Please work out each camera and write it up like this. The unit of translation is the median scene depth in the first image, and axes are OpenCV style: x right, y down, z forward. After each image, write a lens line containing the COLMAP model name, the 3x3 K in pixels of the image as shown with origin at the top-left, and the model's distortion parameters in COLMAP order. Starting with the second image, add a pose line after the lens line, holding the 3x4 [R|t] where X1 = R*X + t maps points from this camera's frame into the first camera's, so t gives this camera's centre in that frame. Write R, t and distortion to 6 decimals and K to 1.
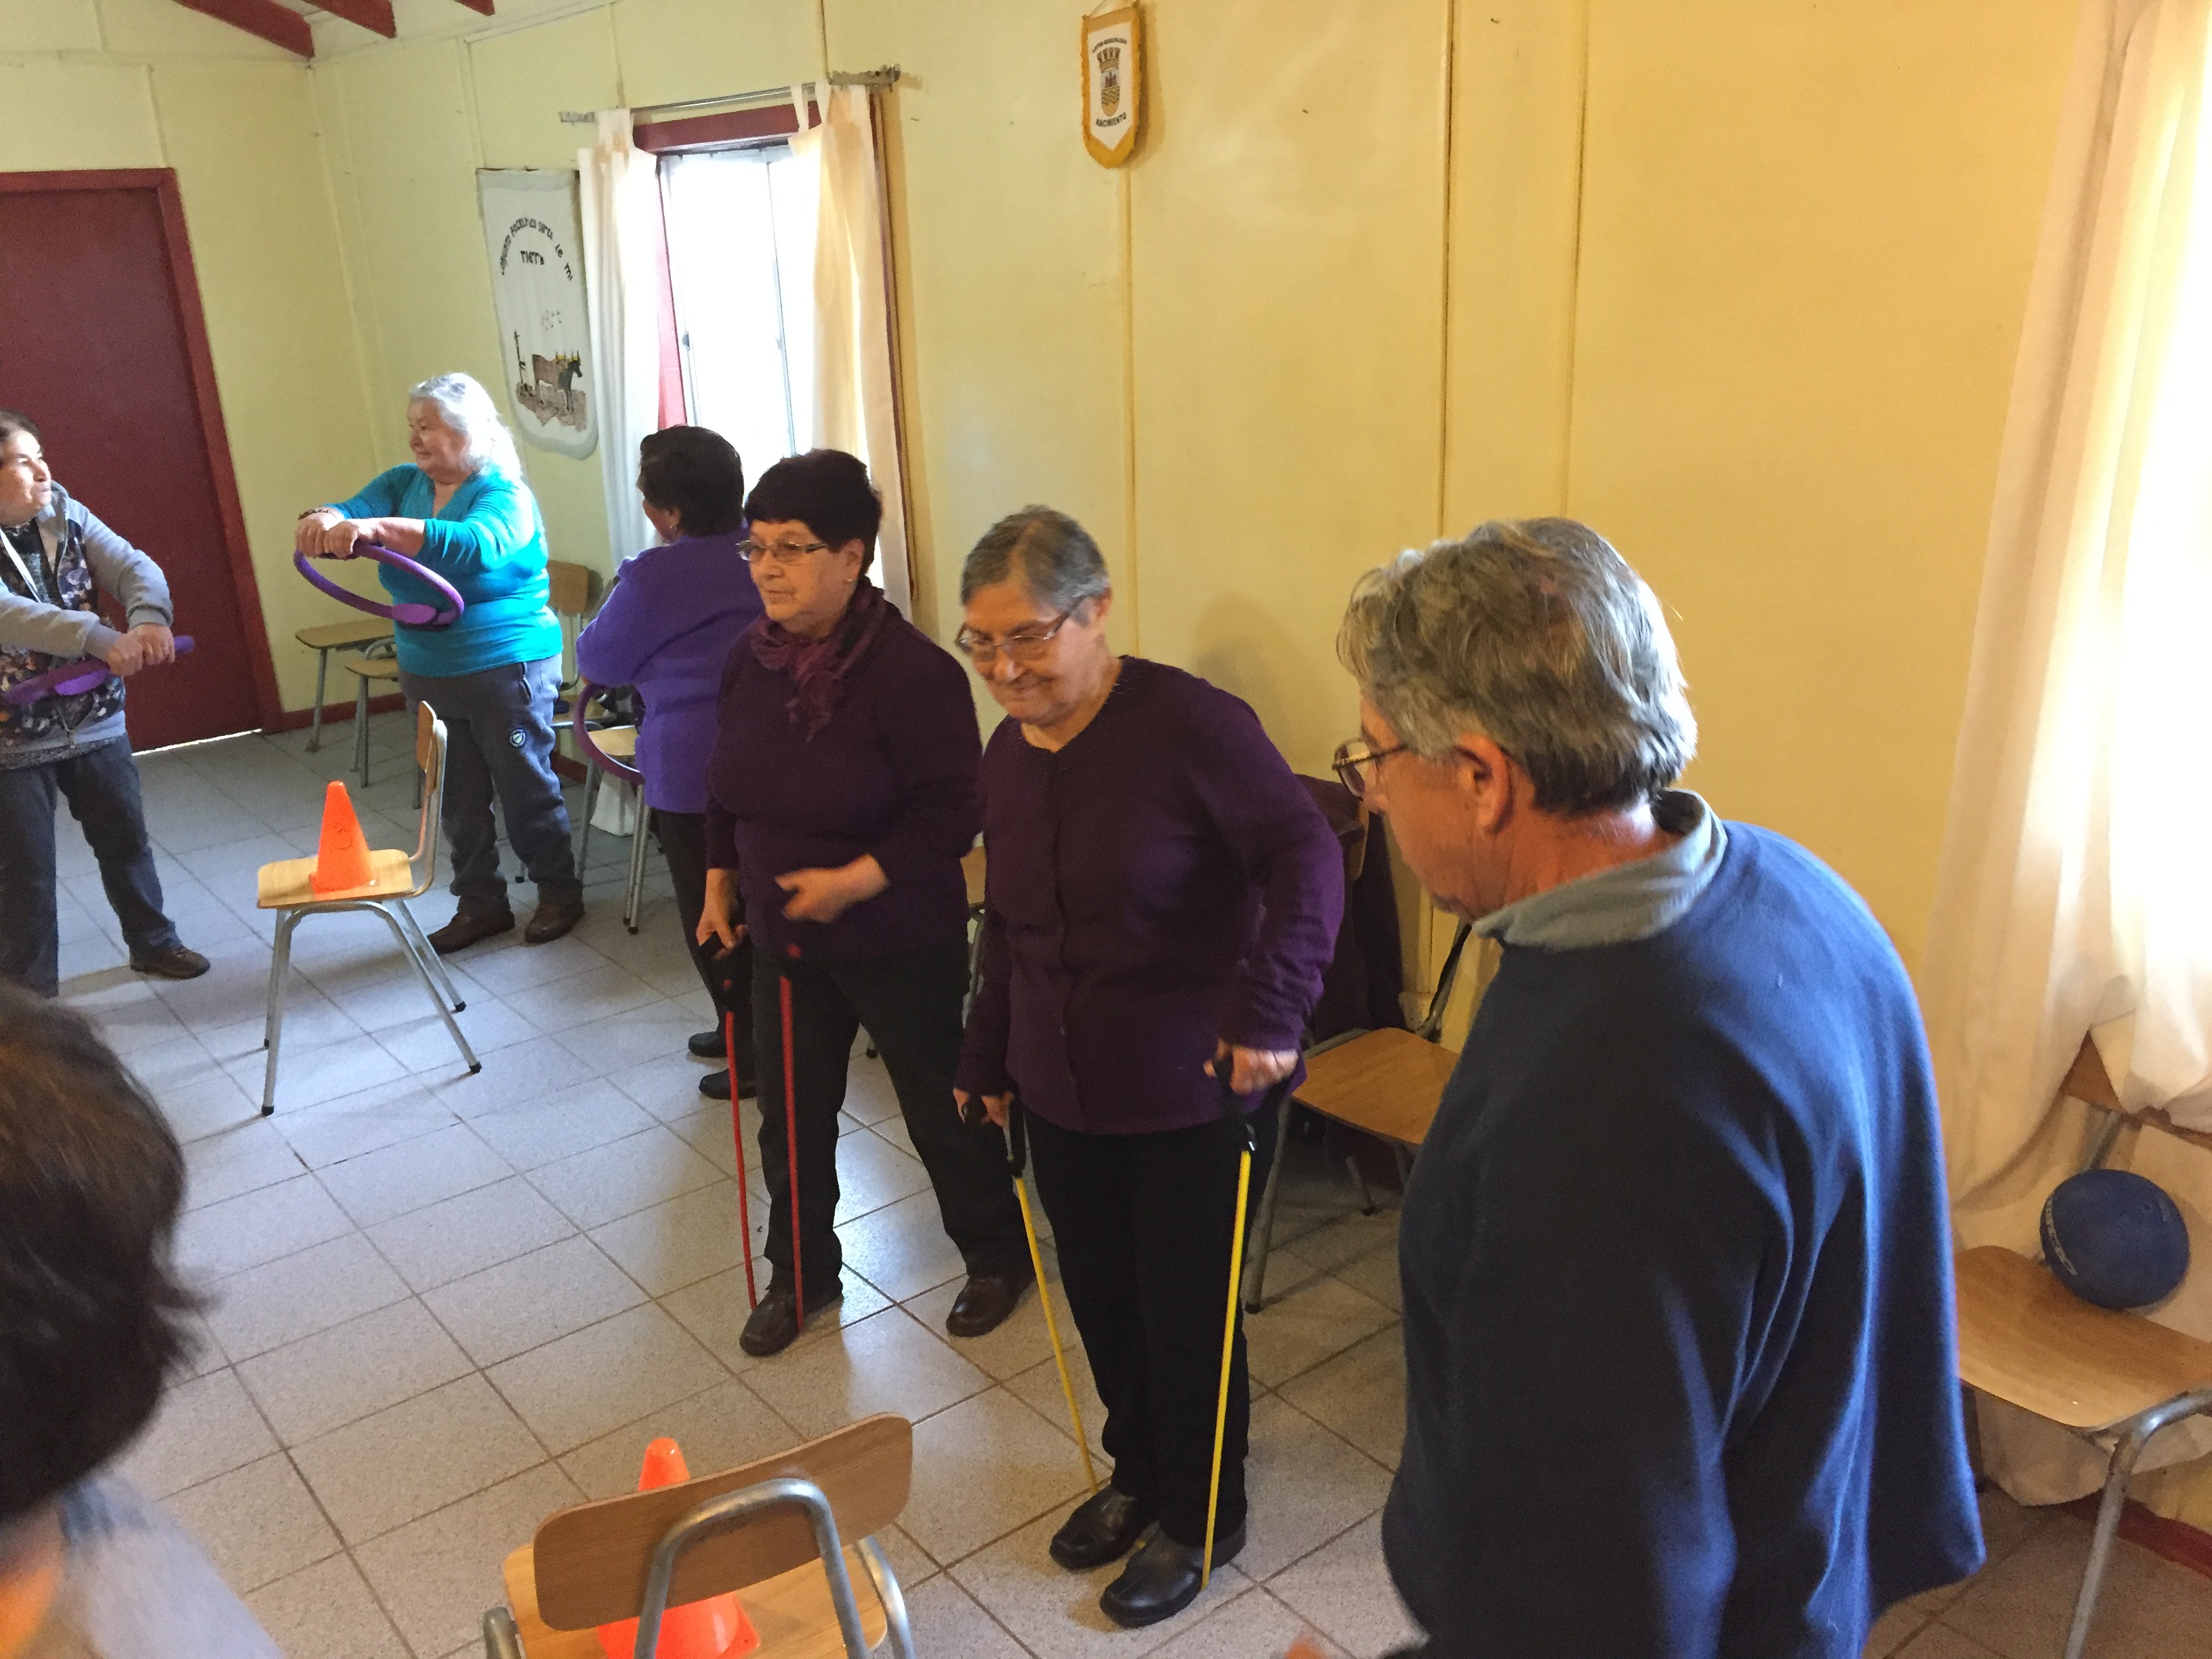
lens RADIAL K [[1880.3, 0, 1118.8], [0, 1880.3, 826.2], [0, 0, 1]] dist [0.087617, -0.118642]
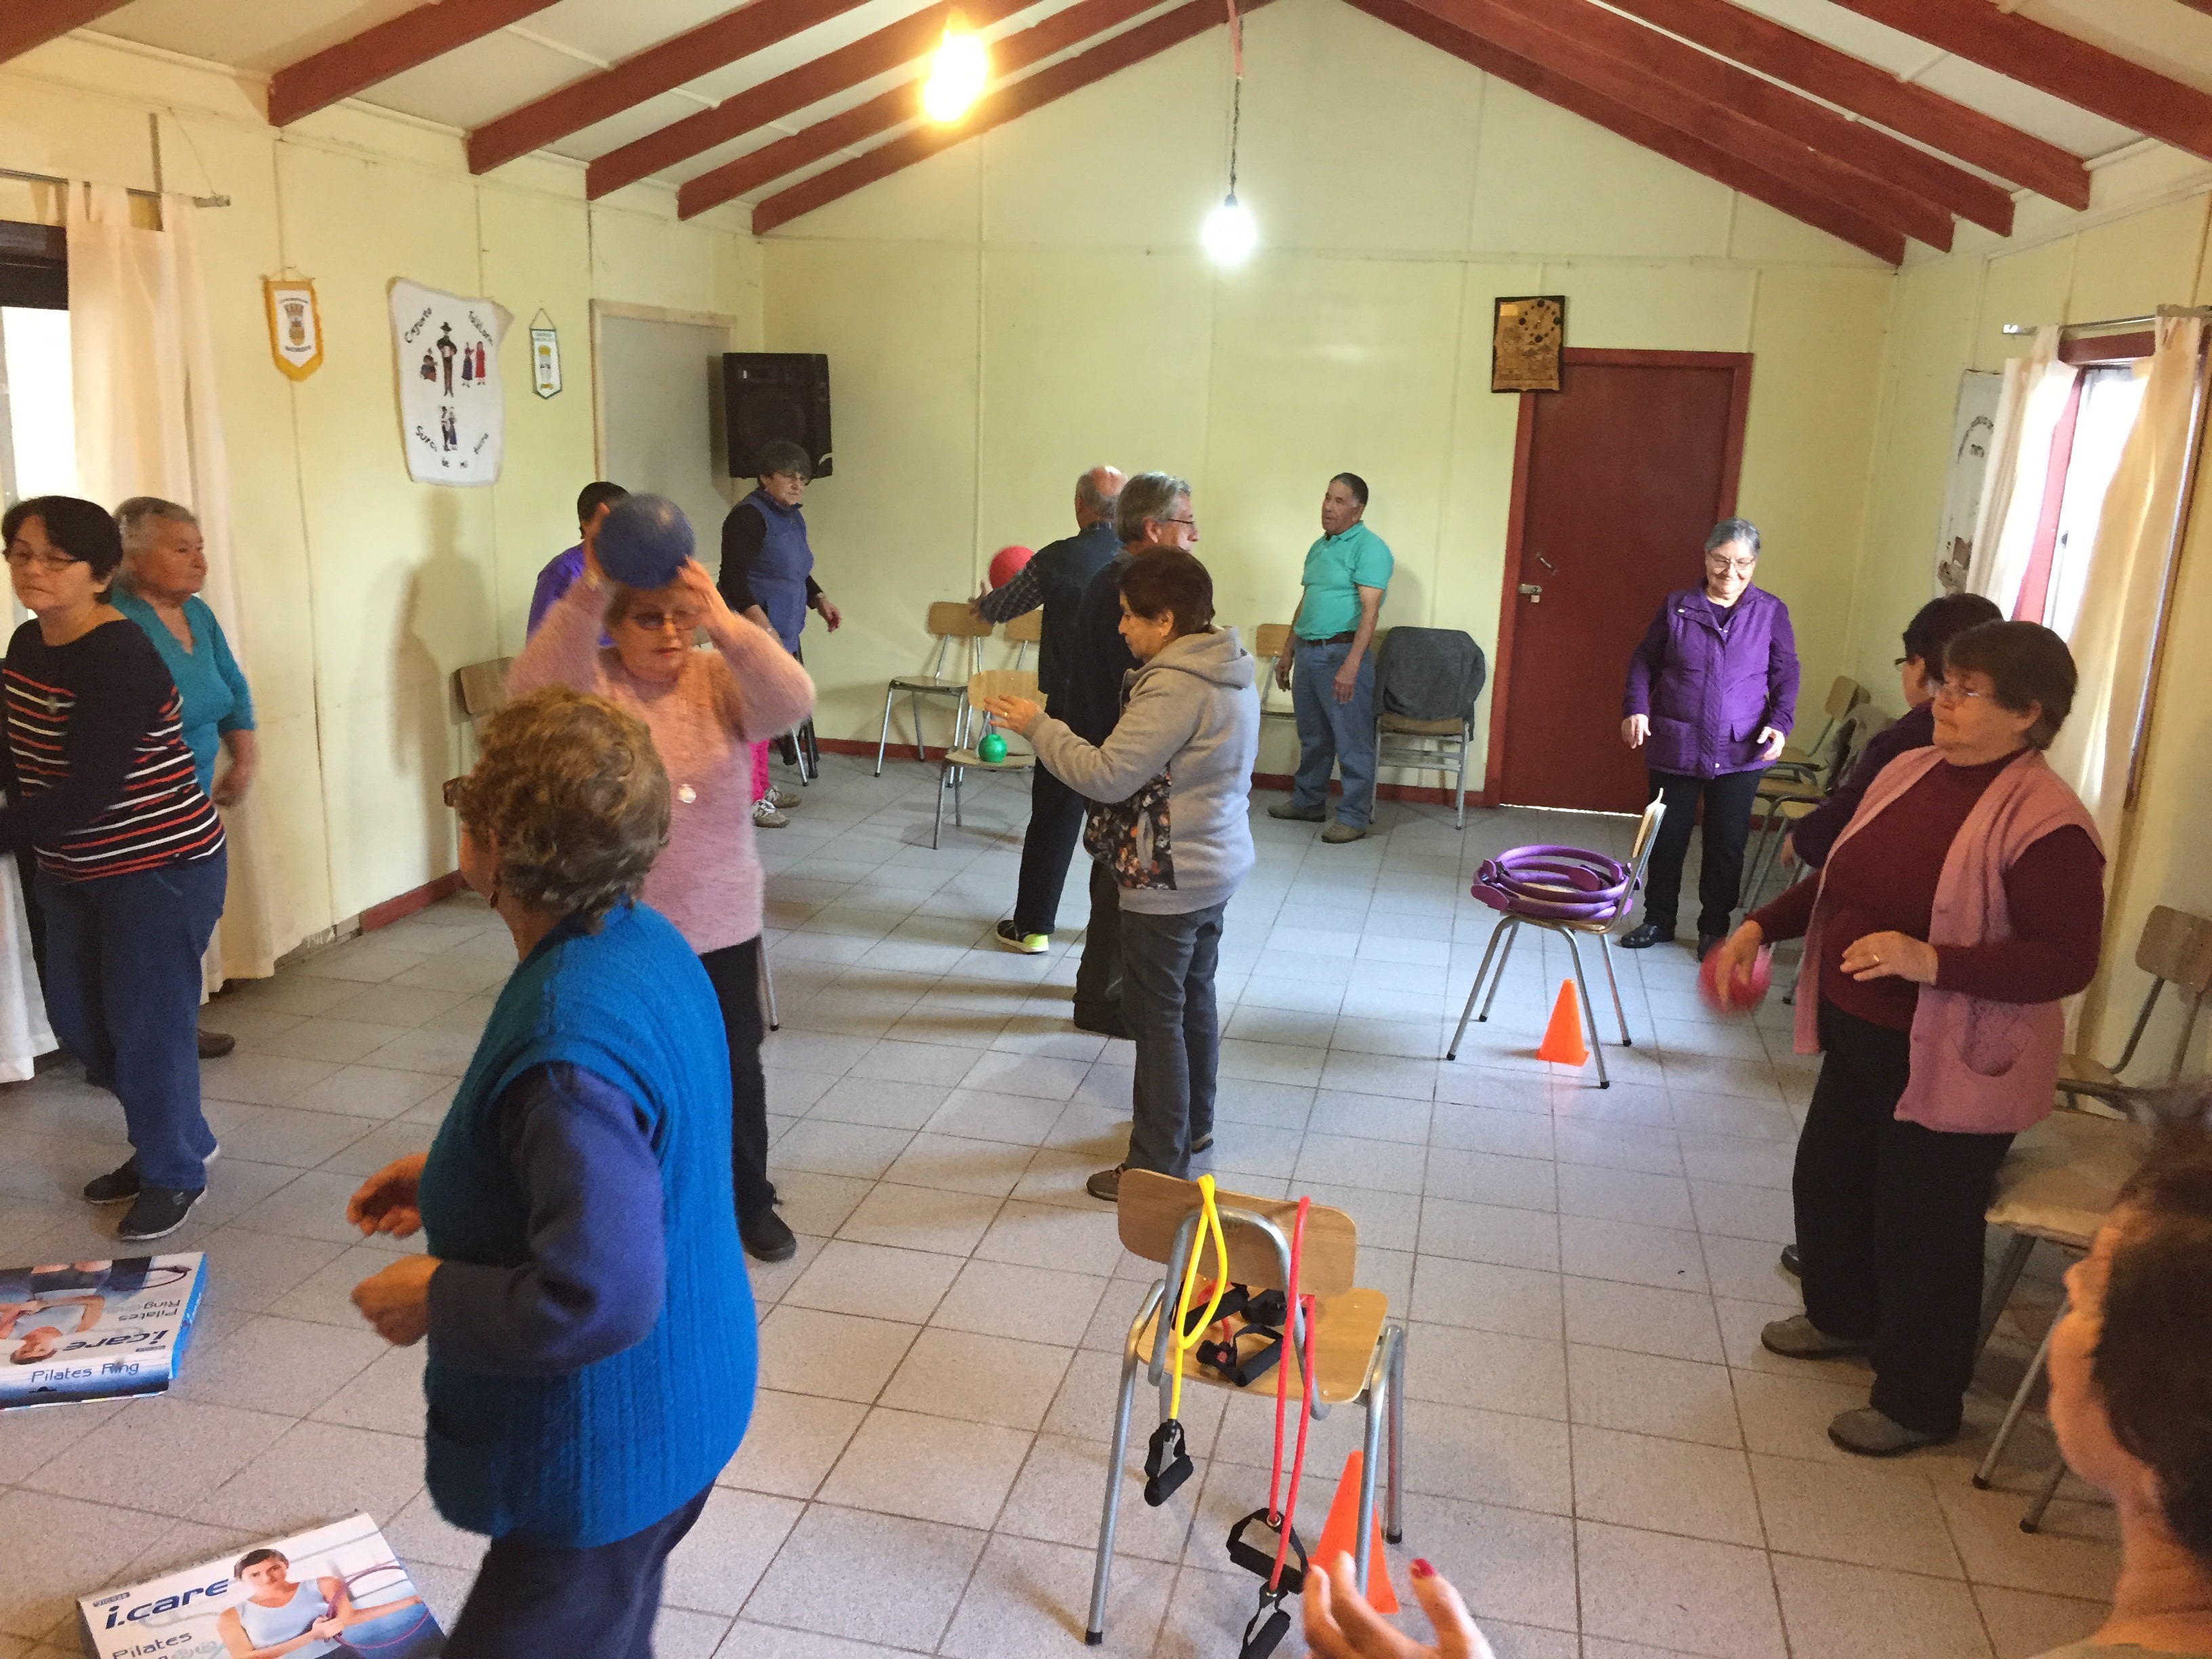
lens RADIAL K [[1880.3, 0, 1113.3], [0, 1880.3, 816.1], [0, 0, 1]] dist [0.087617, -0.118642]
pose [[0.637430, 0.245175, -0.730460, 0.306988], [-0.311275, 0.949160, 0.046949, 0.004505], [0.704834, 0.197447, 0.681340, -0.072872]]
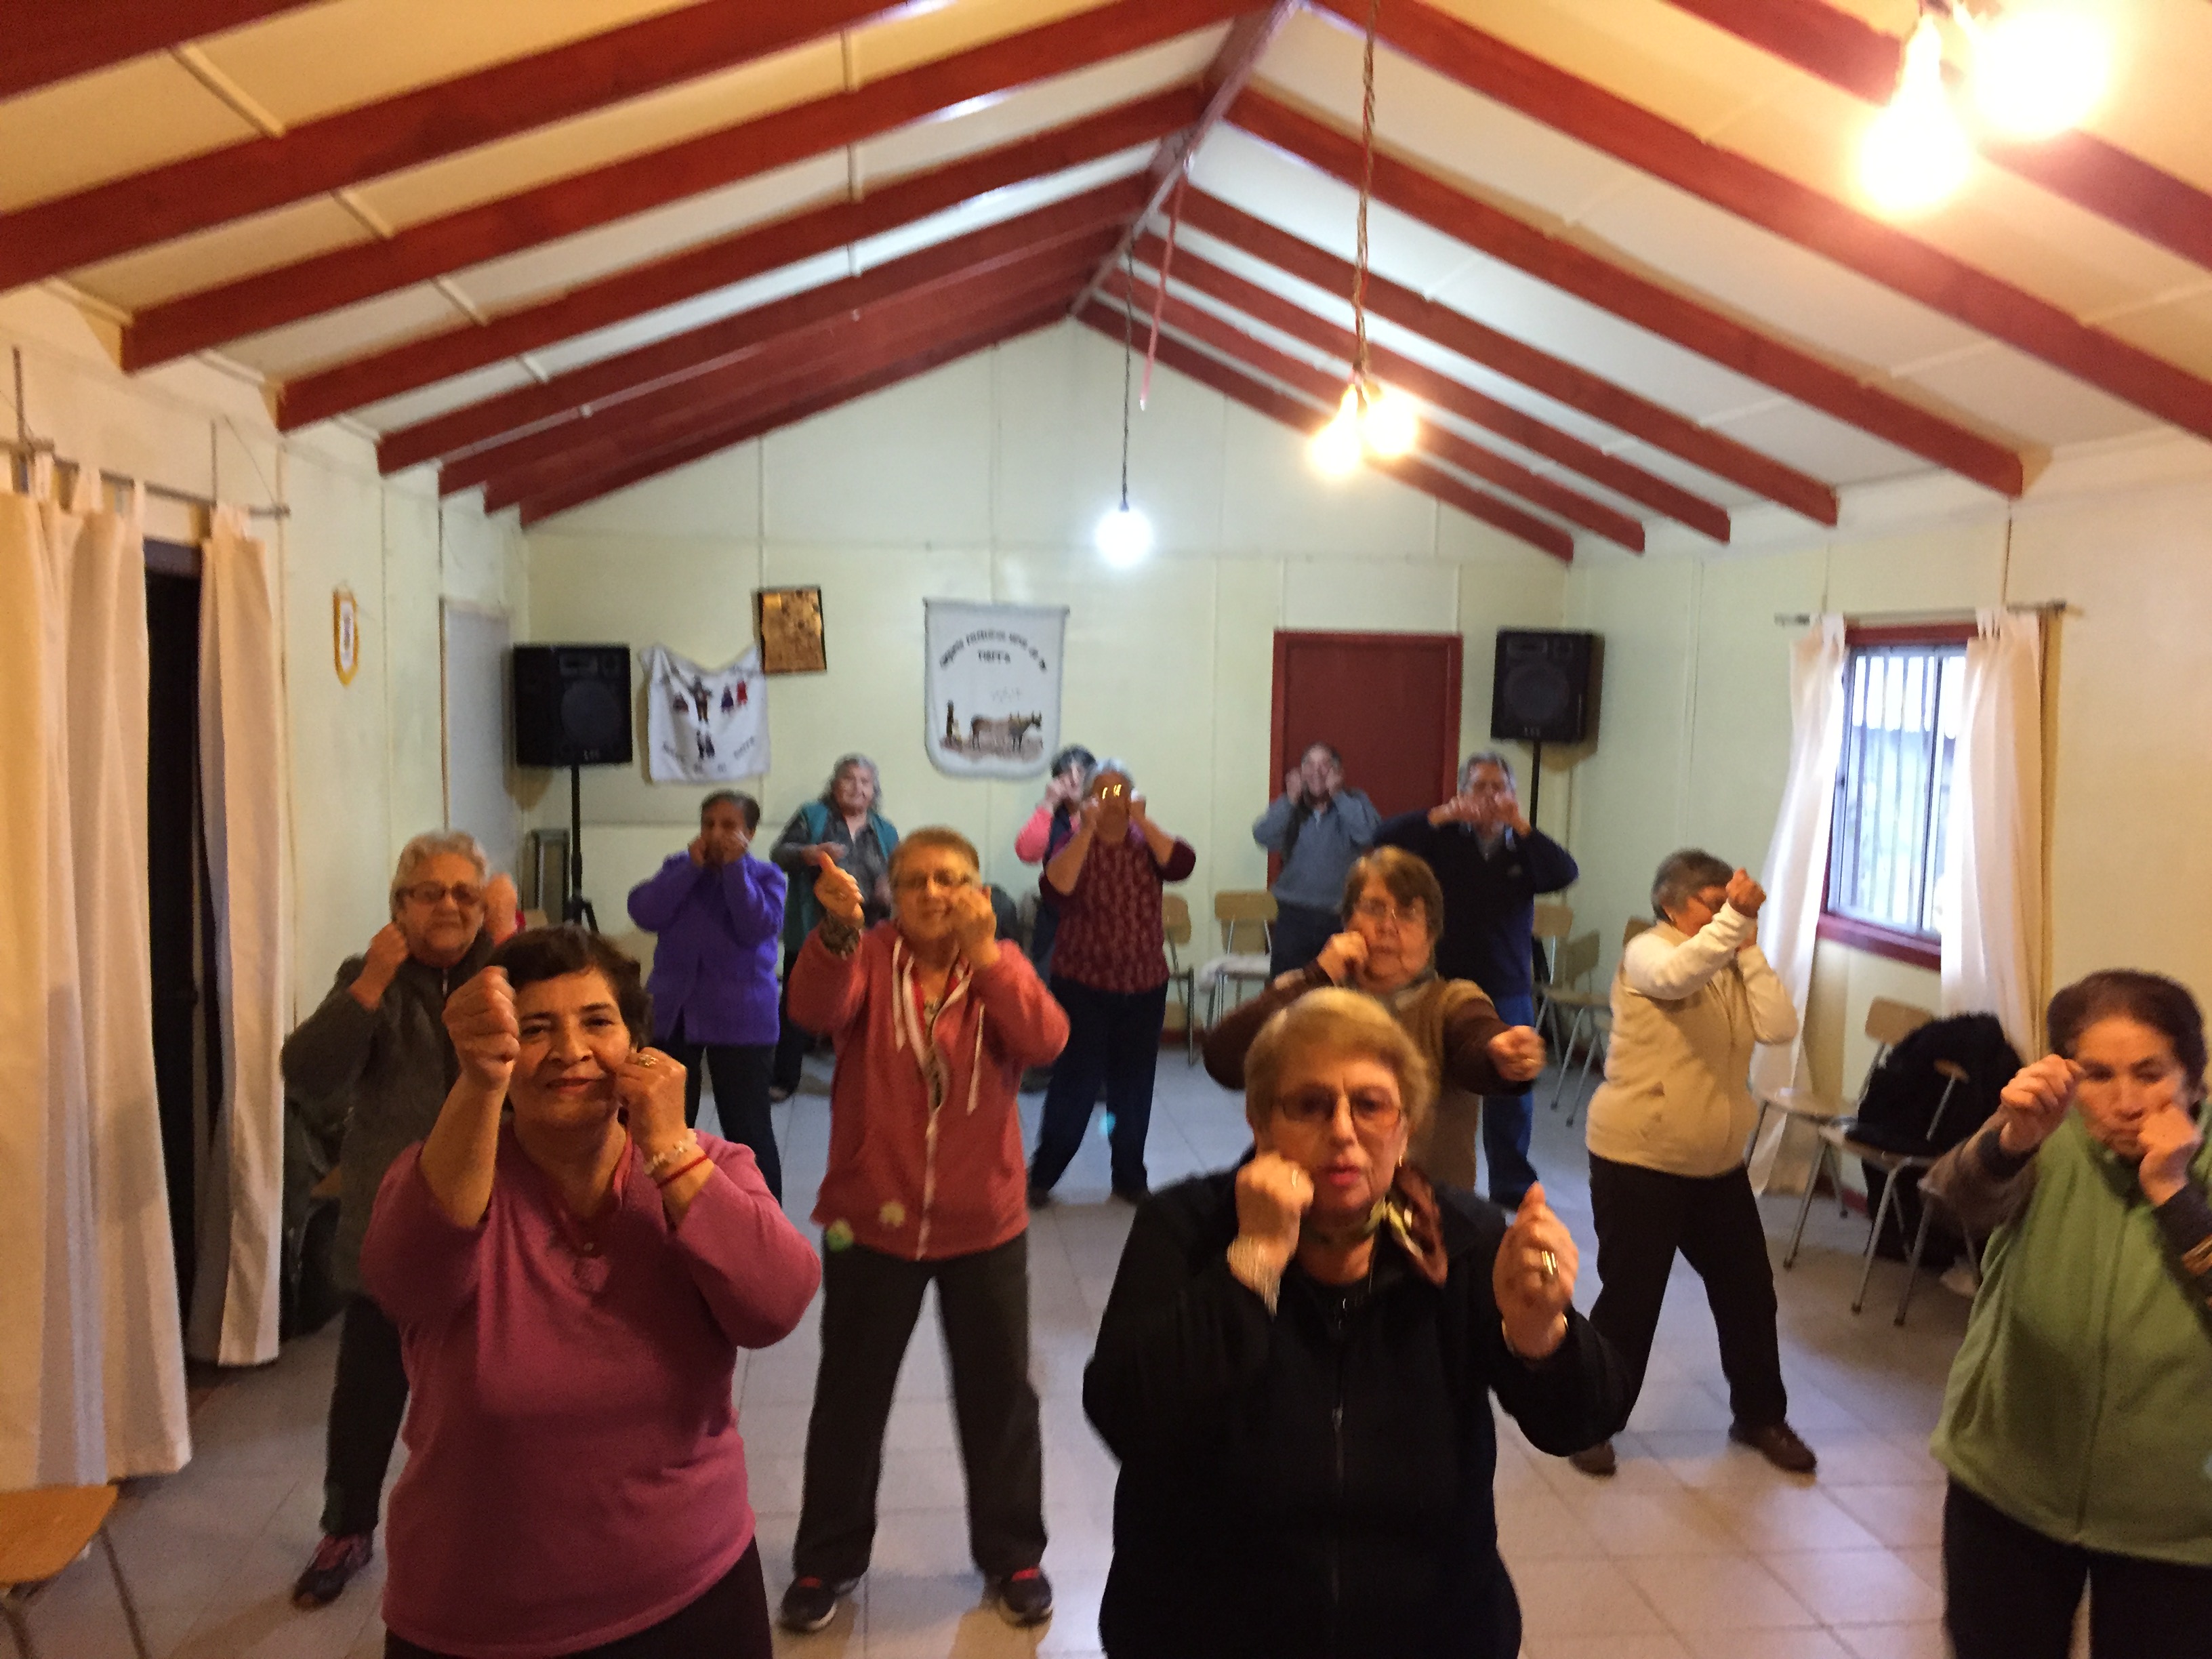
lens RADIAL K [[1880.3, 0, 1114.2], [0, 1880.3, 815.0], [0, 0, 1]] dist [0.087617, -0.118642]
pose [[0.856055, 0.108497, -0.505370, 0.006561], [-0.223785, 0.959133, -0.173158, 0.127840], [0.465930, 0.261327, 0.845351, -0.408202]]
